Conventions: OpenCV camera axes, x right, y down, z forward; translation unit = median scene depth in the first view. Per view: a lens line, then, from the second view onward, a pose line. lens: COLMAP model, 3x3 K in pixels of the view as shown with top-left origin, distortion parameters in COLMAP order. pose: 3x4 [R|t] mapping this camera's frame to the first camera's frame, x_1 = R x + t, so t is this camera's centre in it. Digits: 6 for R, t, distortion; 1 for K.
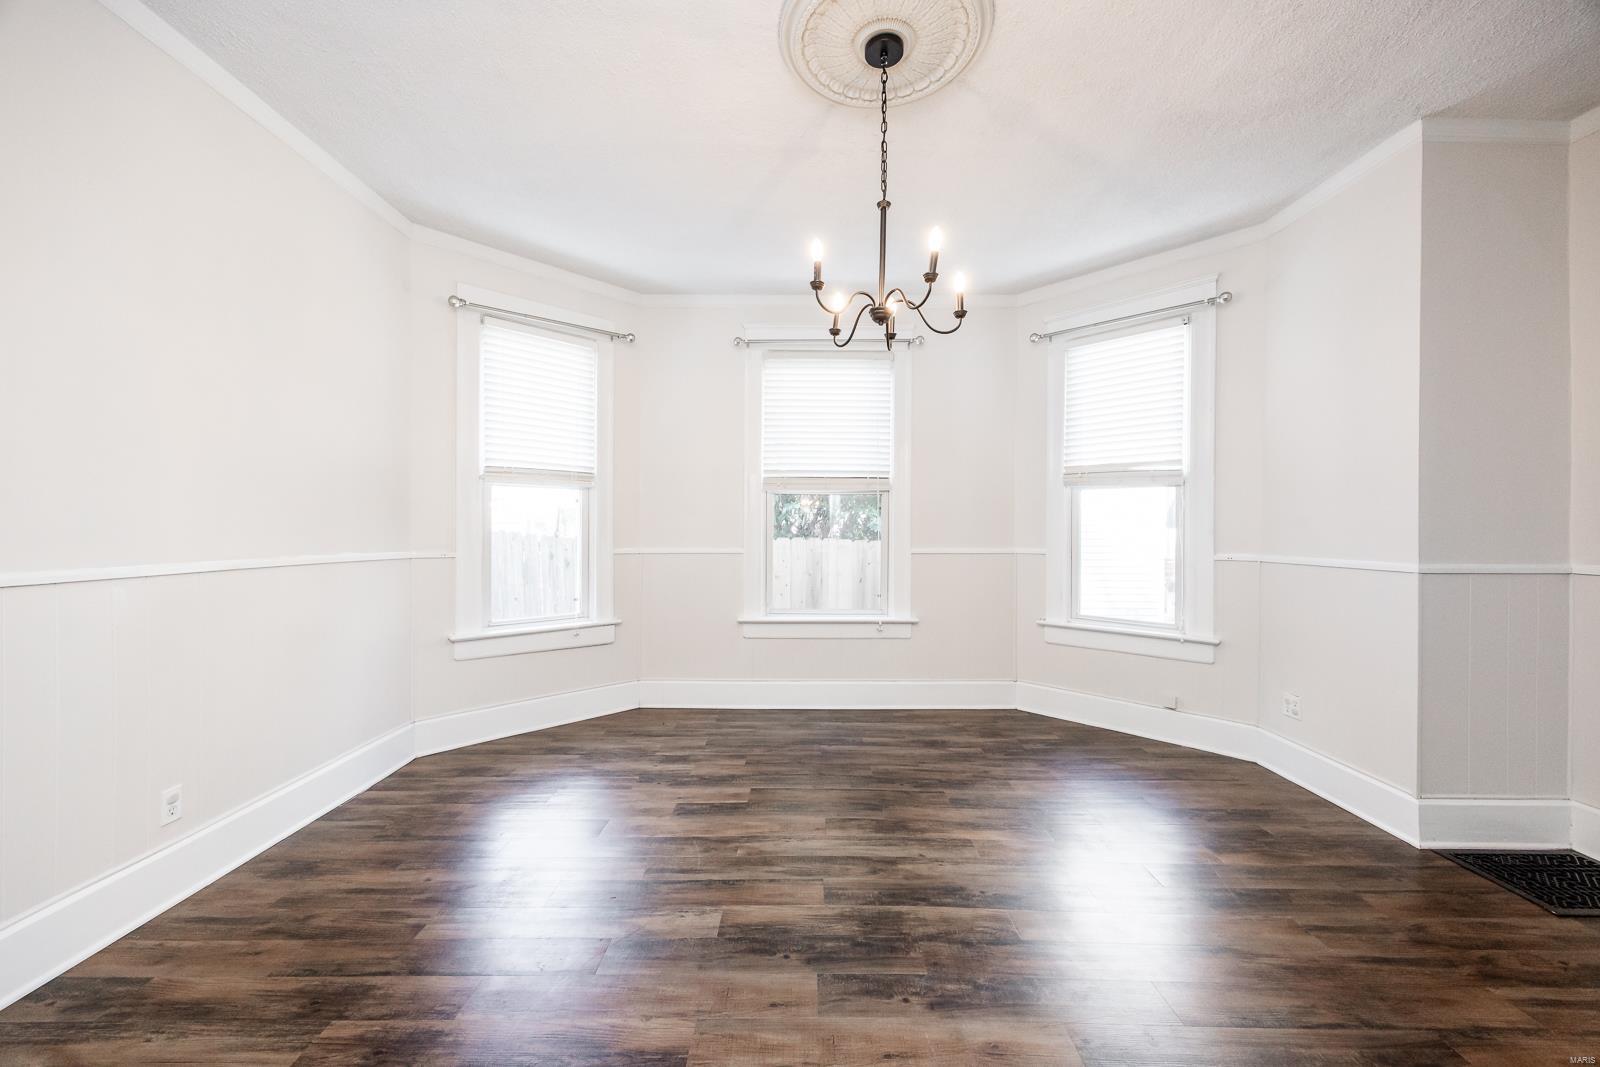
lens RADIAL K [[620.3, 0, 800.0], [0, 620.3, 533.5], [0, 0, 1]] dist [-0.001219, -0.000083]
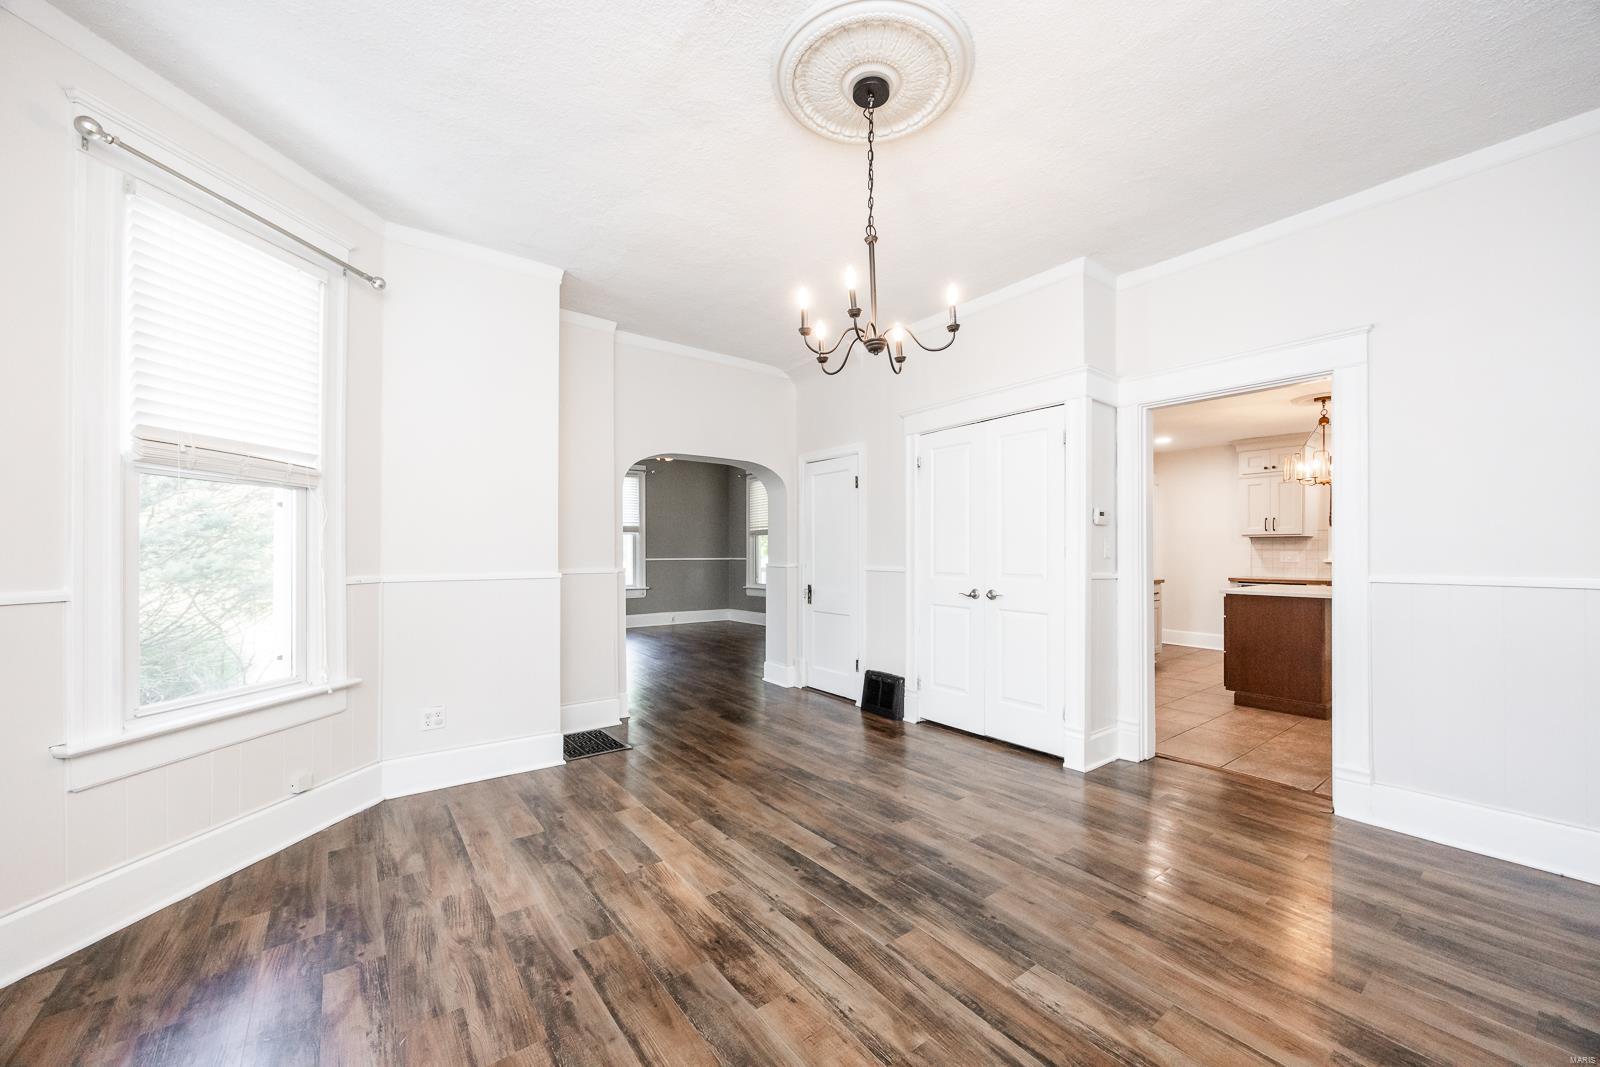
lens RADIAL K [[632.6, 0, 807.1], [0, 632.6, 562.9], [0, 0, 1]] dist [0.000155, 0.000052]
pose [[-0.631293, -0.016263, 0.775374, -0.547417], [0.004921, 0.999676, 0.024975, -0.006032], [-0.775529, 0.019582, -0.631009, 1.552389]]
